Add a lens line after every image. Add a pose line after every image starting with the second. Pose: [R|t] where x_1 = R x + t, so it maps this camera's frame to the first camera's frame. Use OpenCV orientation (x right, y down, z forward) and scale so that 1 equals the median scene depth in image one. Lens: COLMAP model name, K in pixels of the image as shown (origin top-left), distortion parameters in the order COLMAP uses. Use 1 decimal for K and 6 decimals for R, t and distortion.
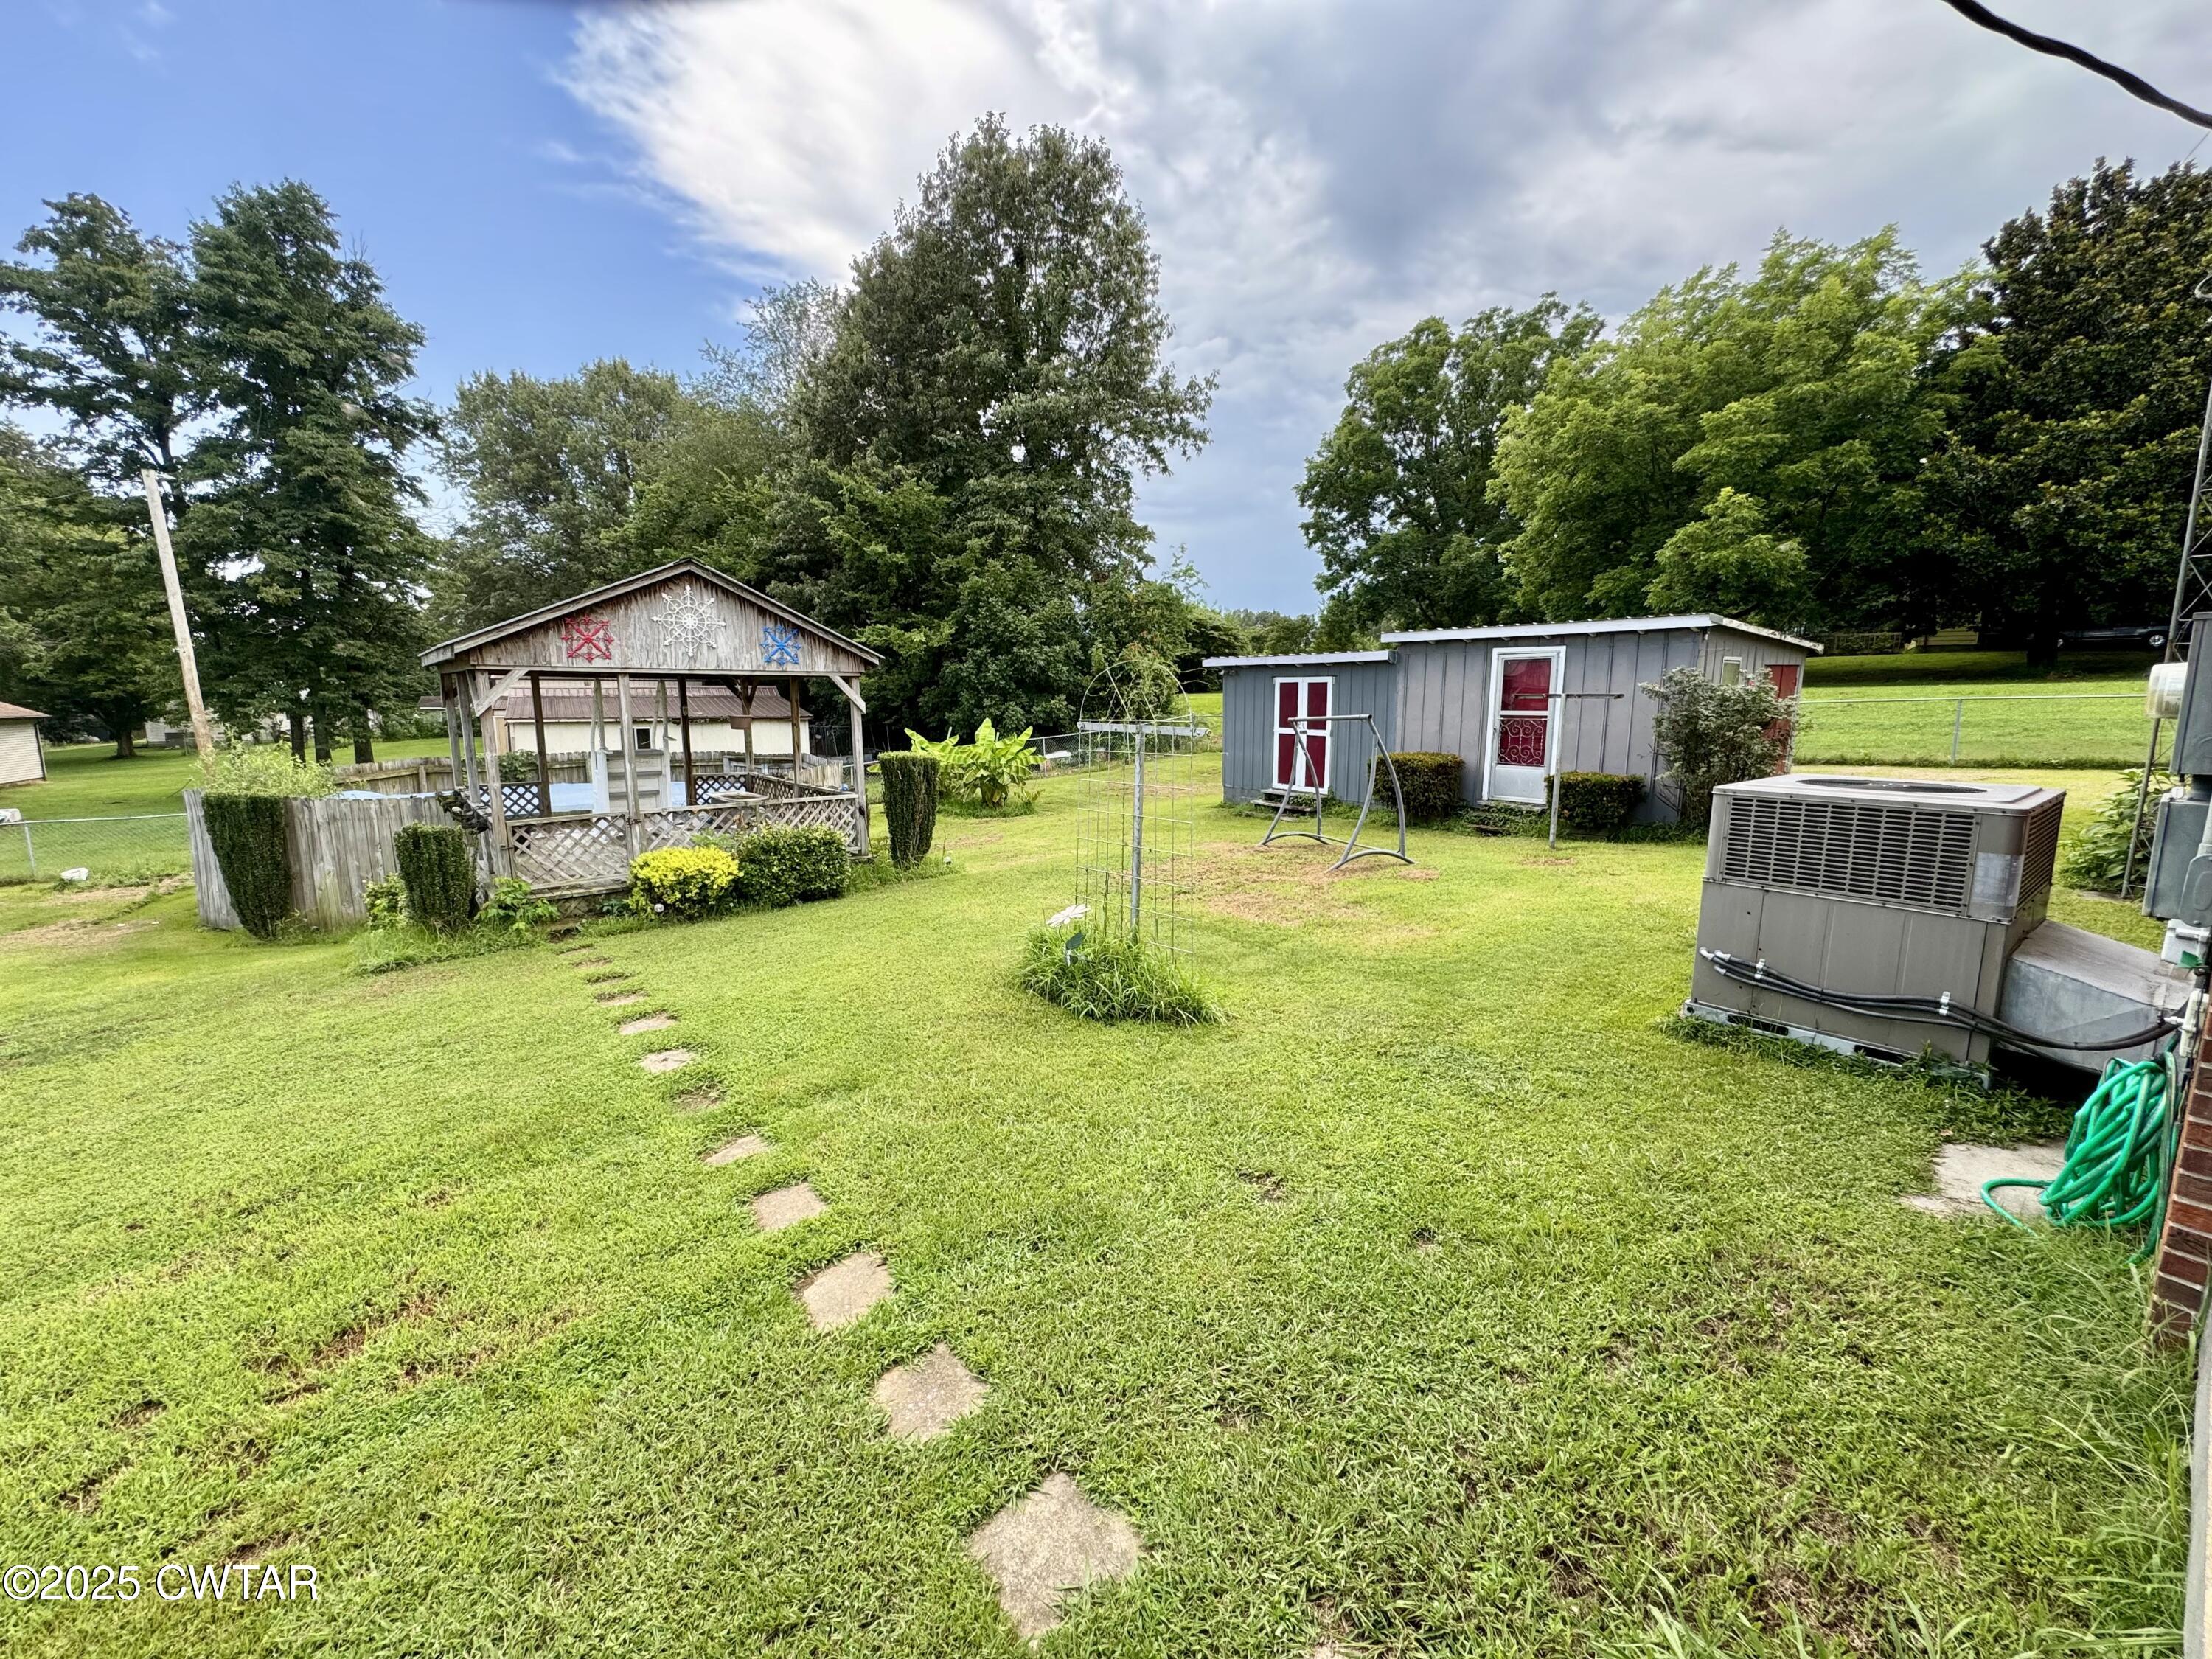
lens RADIAL K [[896.0, 0, 1113.6], [0, 896.0, 839.2], [0, 0, 1]] dist [-0.000170, -0.000102]
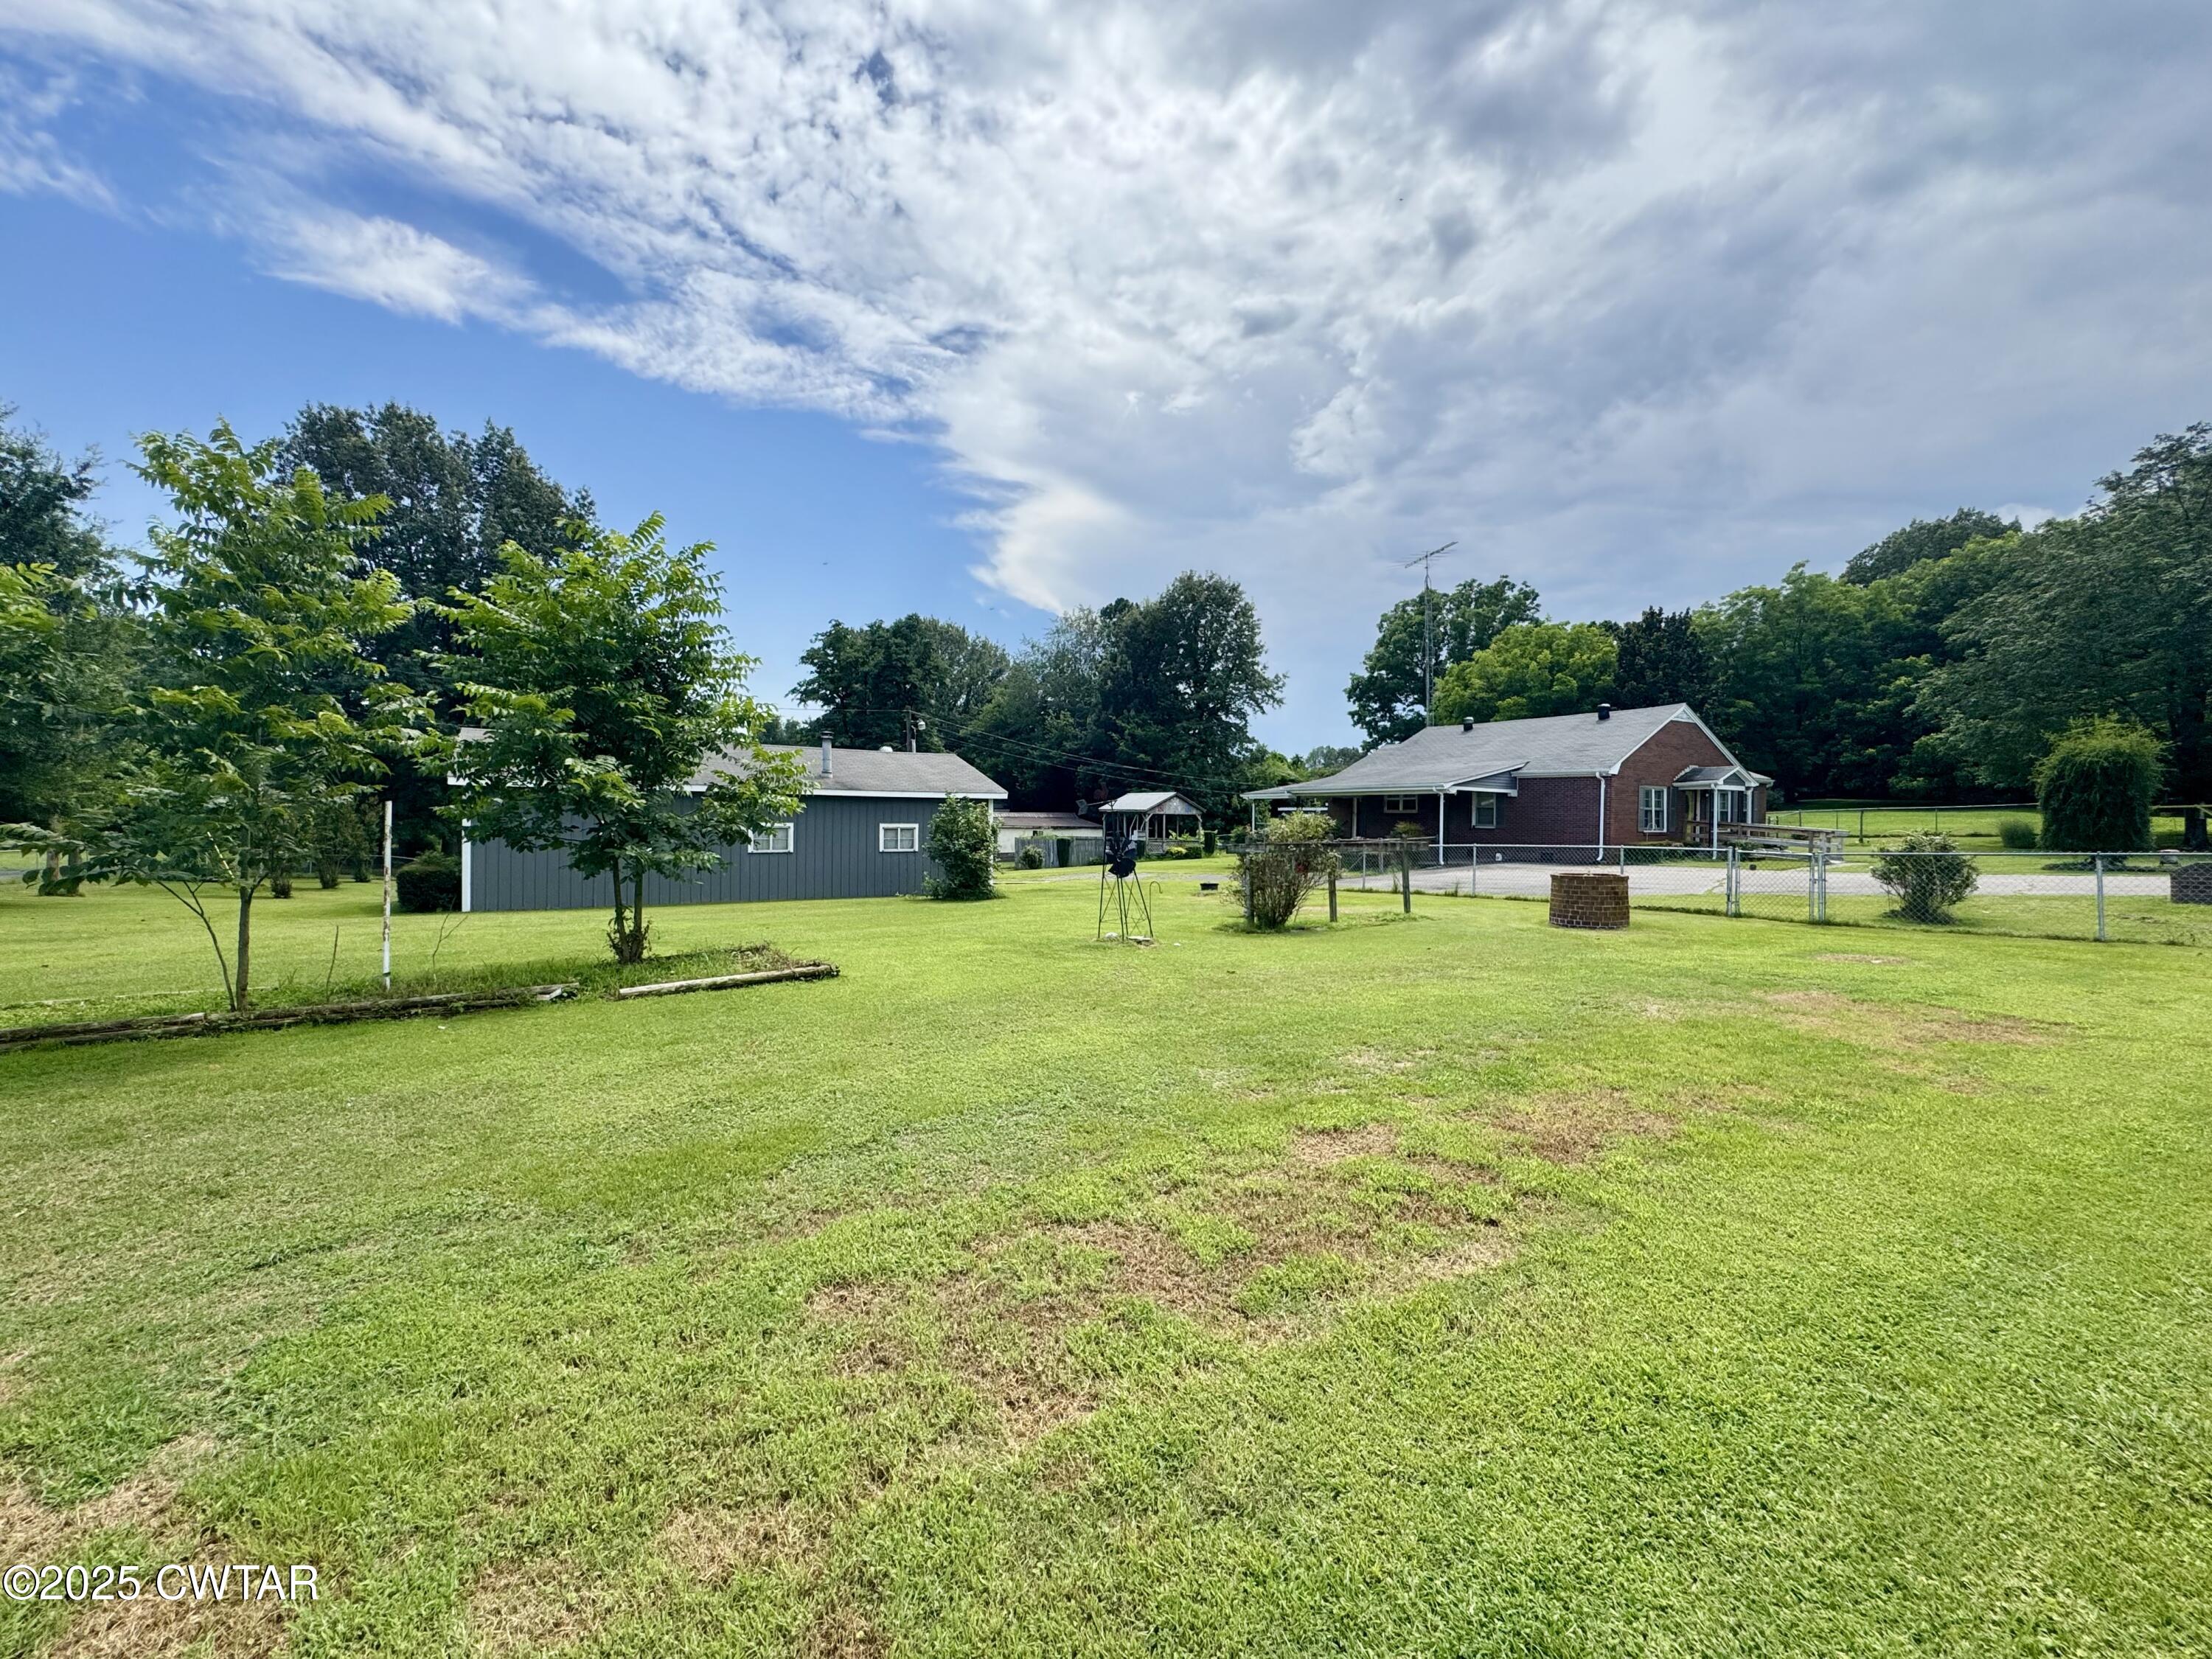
lens RADIAL K [[885.3, 0, 1105.9], [0, 885.3, 821.3], [0, 0, 1]] dist [-0.001202, -0.000176]
pose [[0.993655, 0.012373, -0.111790, -0.060781], [-0.029268, 0.988134, -0.150780, 0.132870], [0.108598, 0.153096, 0.982226, -0.846141]]
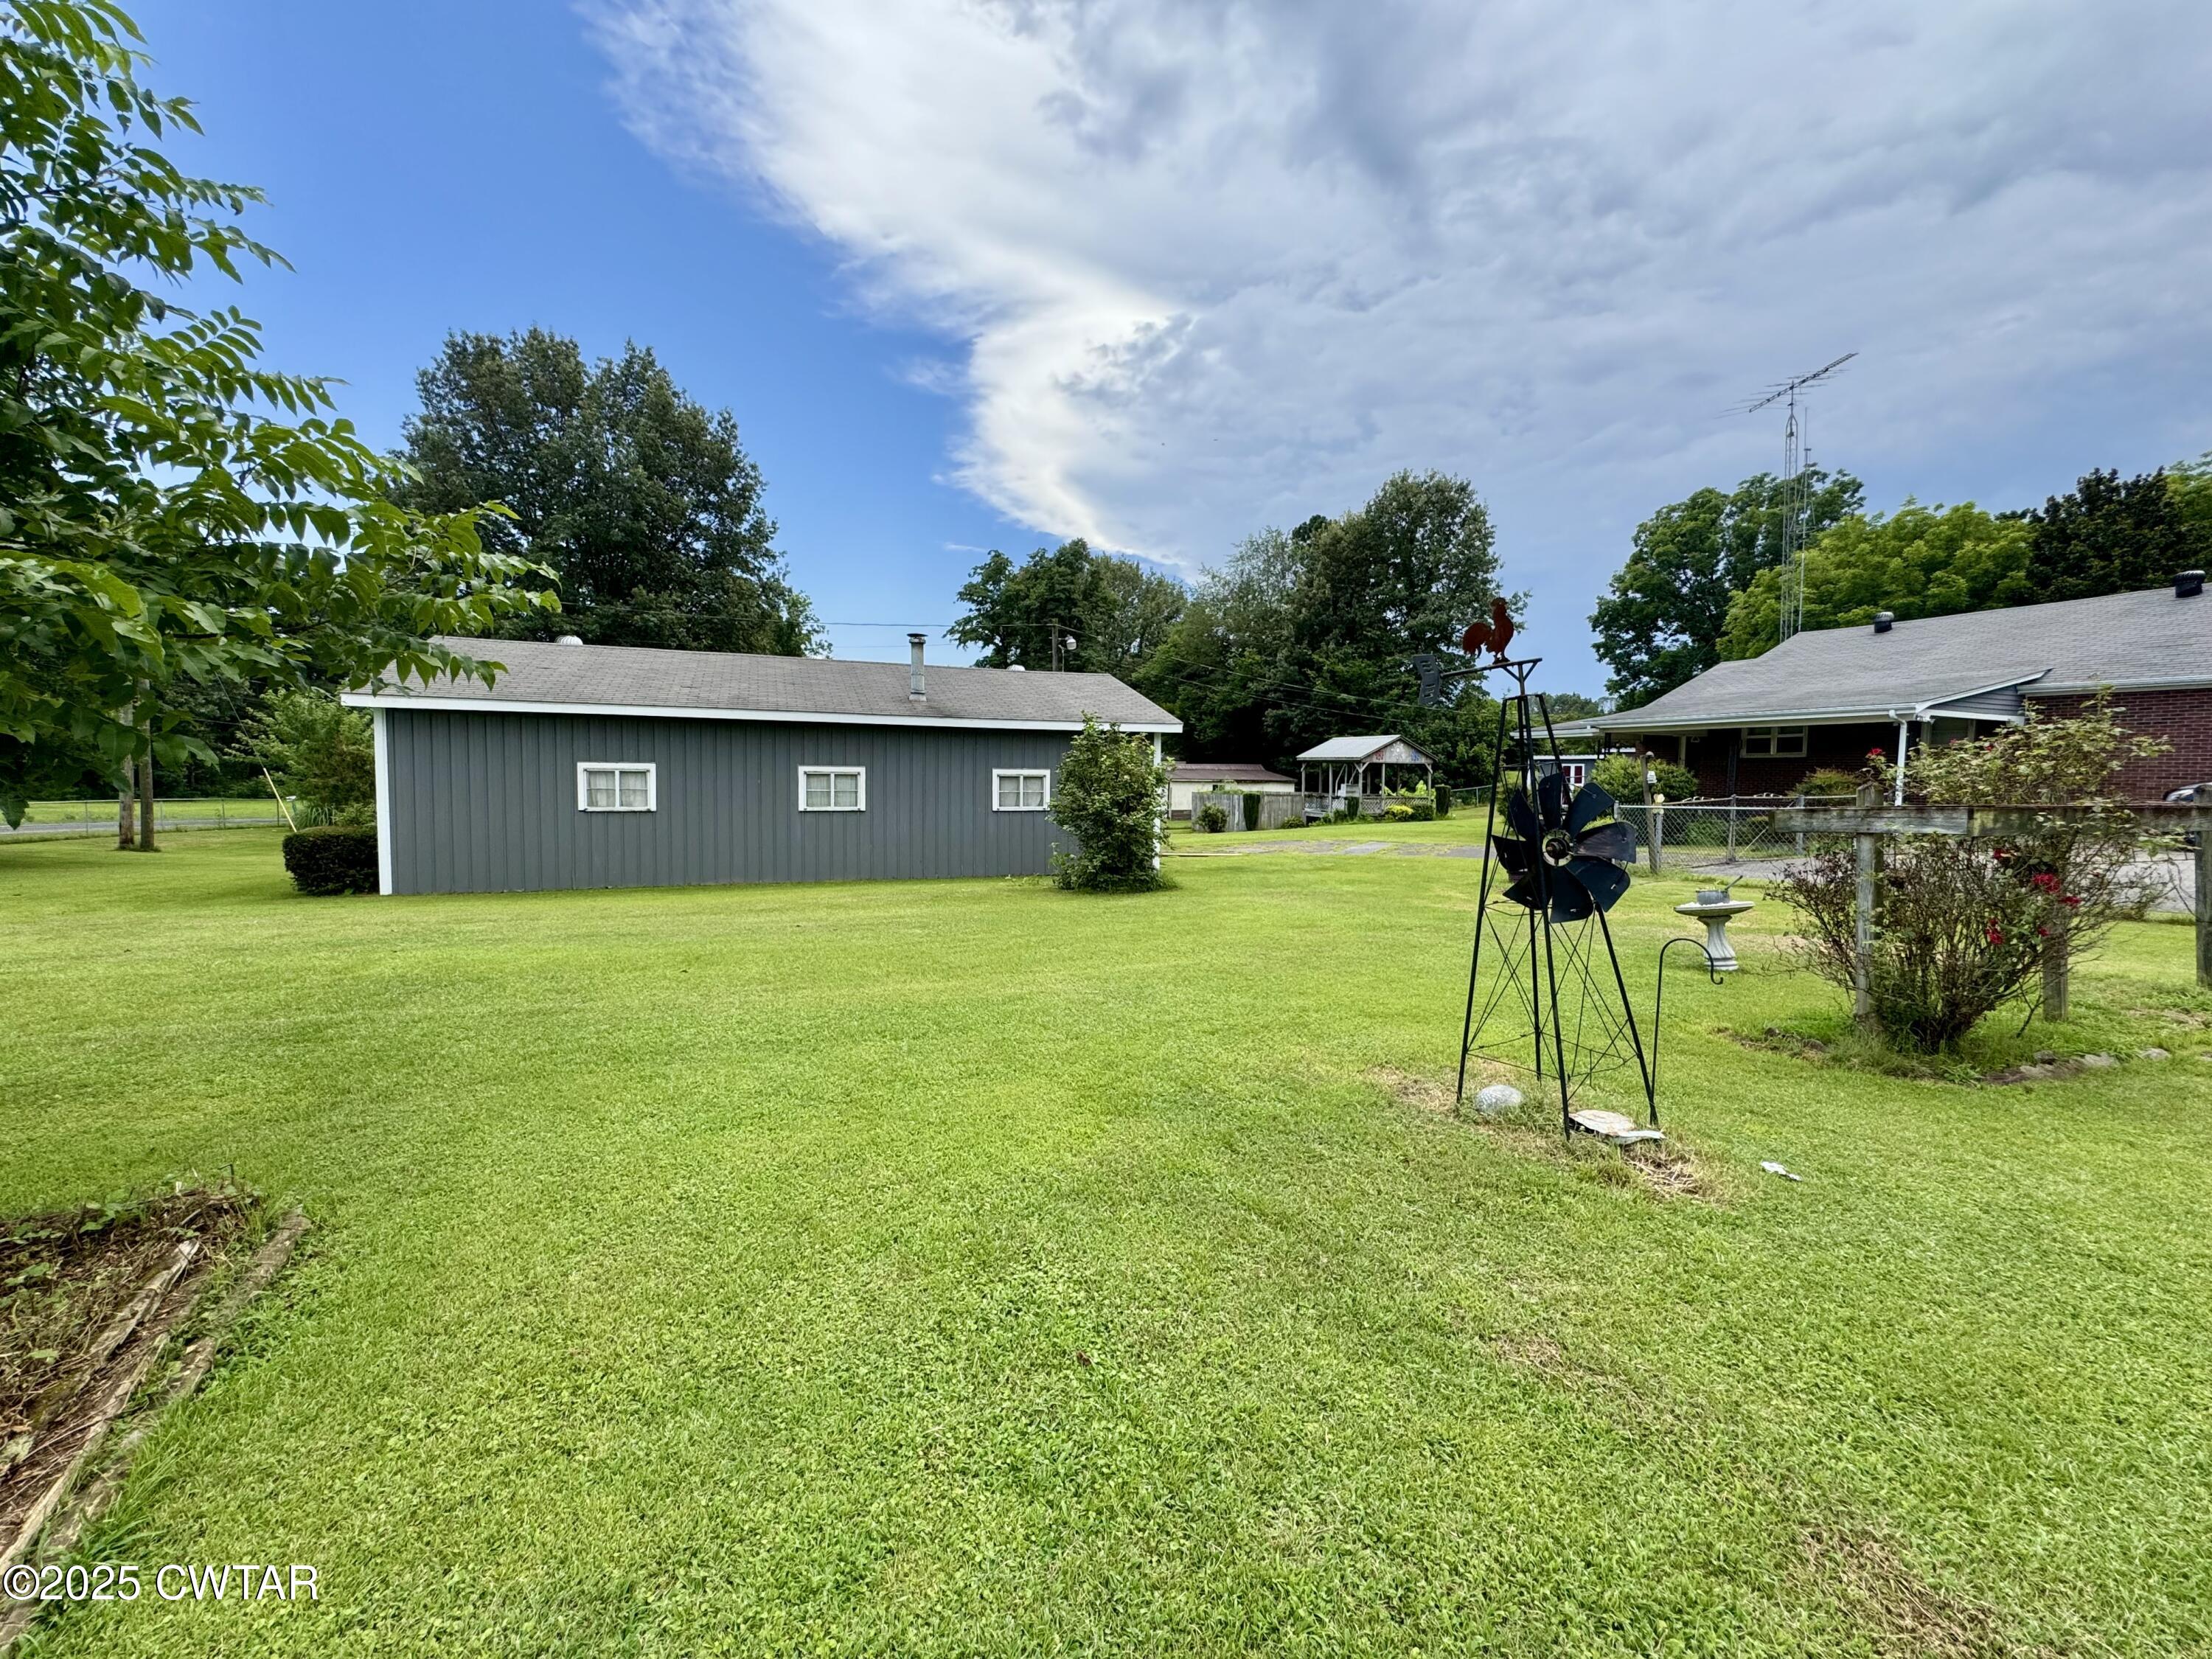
lens RADIAL K [[892.5, 0, 1106.0], [0, 892.5, 829.5], [0, 0, 1]] dist [-0.006930, -0.000081]
pose [[0.952258, 0.031953, -0.303619, -0.101977], [-0.059977, 0.994708, -0.083425, 0.109261], [0.299346, 0.097652, 0.949134, -0.660536]]
